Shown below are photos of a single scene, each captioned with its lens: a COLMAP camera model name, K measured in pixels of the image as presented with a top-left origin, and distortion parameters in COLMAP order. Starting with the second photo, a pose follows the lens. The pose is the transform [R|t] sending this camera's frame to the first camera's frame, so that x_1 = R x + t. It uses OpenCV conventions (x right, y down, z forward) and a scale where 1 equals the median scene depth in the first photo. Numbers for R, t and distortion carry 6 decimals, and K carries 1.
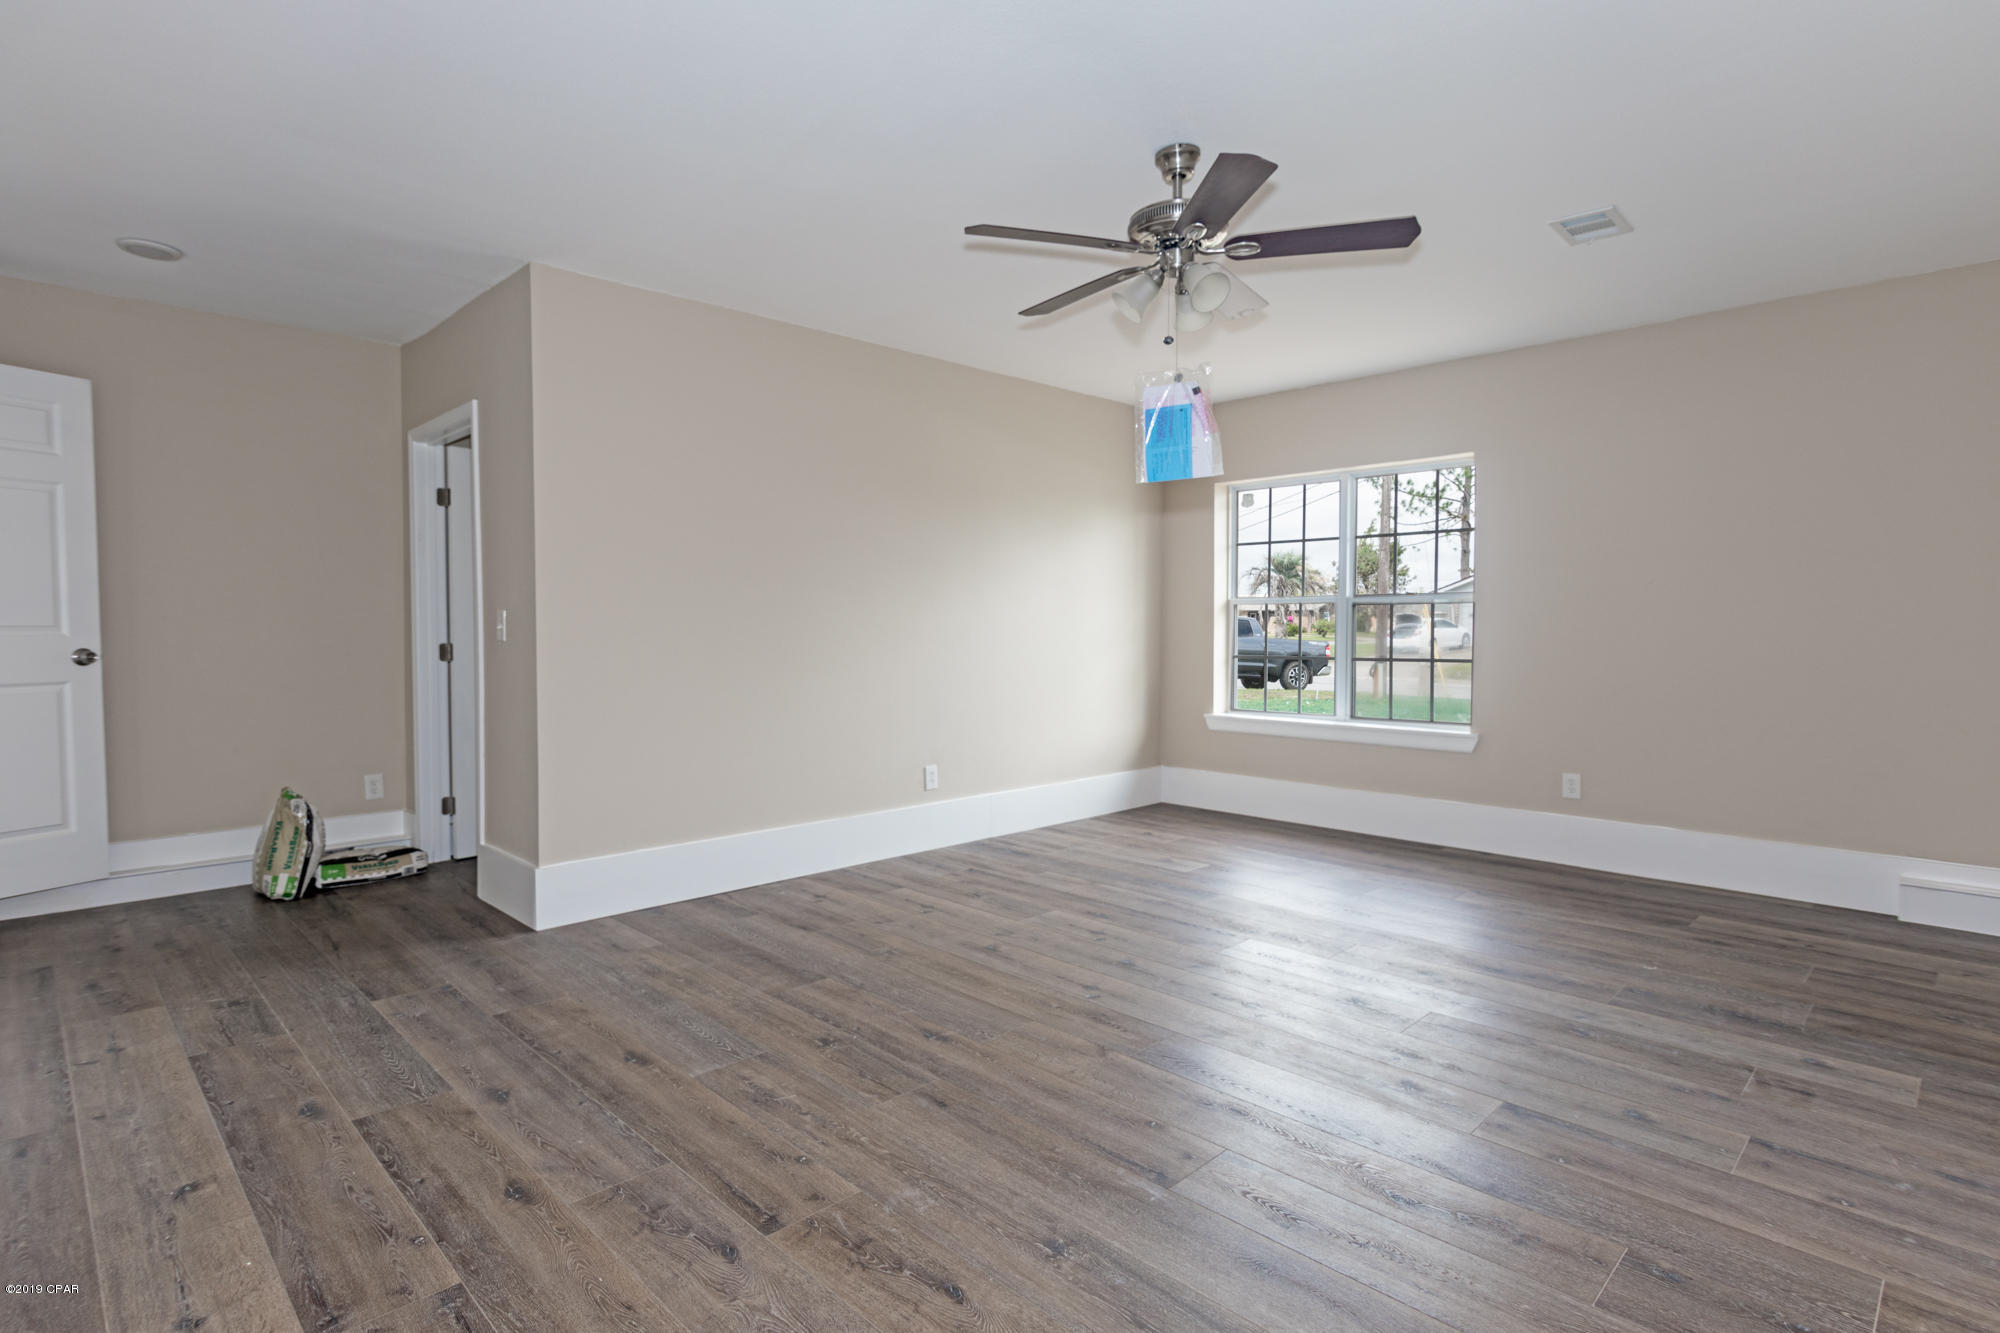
lens RADIAL K [[994.7, 0, 997.3], [0, 994.7, 665.8], [0, 0, 1]] dist [-0.000896, -0.000605]
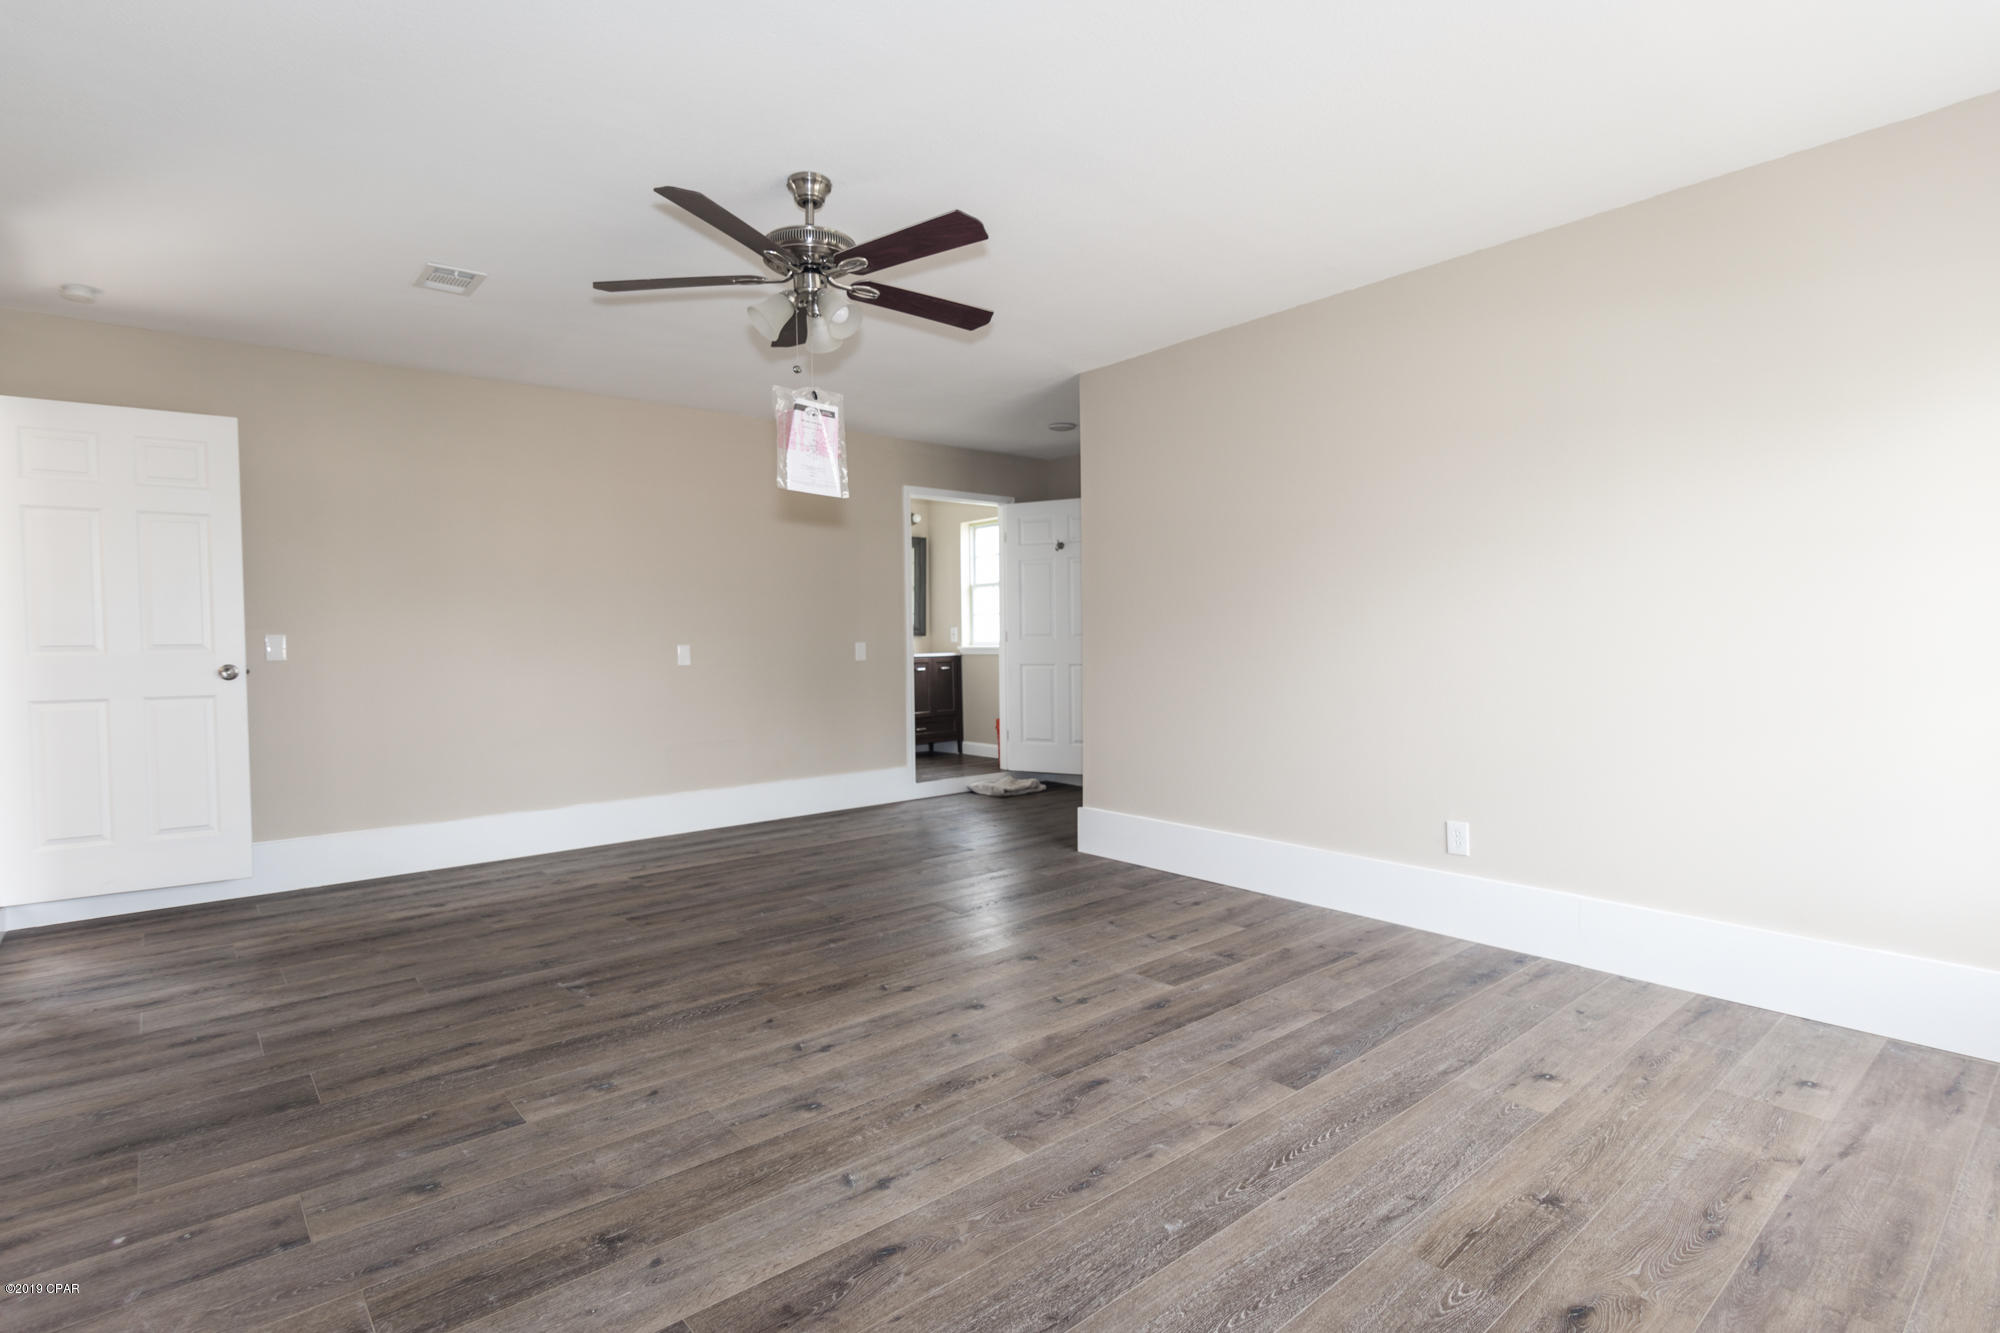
lens RADIAL K [[994.7, 0, 997.3], [0, 994.7, 665.8], [0, 0, 1]] dist [-0.000896, -0.000605]
pose [[-0.078819, 0.031213, -0.996400, 1.373751], [-0.030411, 0.998969, 0.033699, -0.055741], [0.996425, 0.032958, -0.077788, 1.456899]]
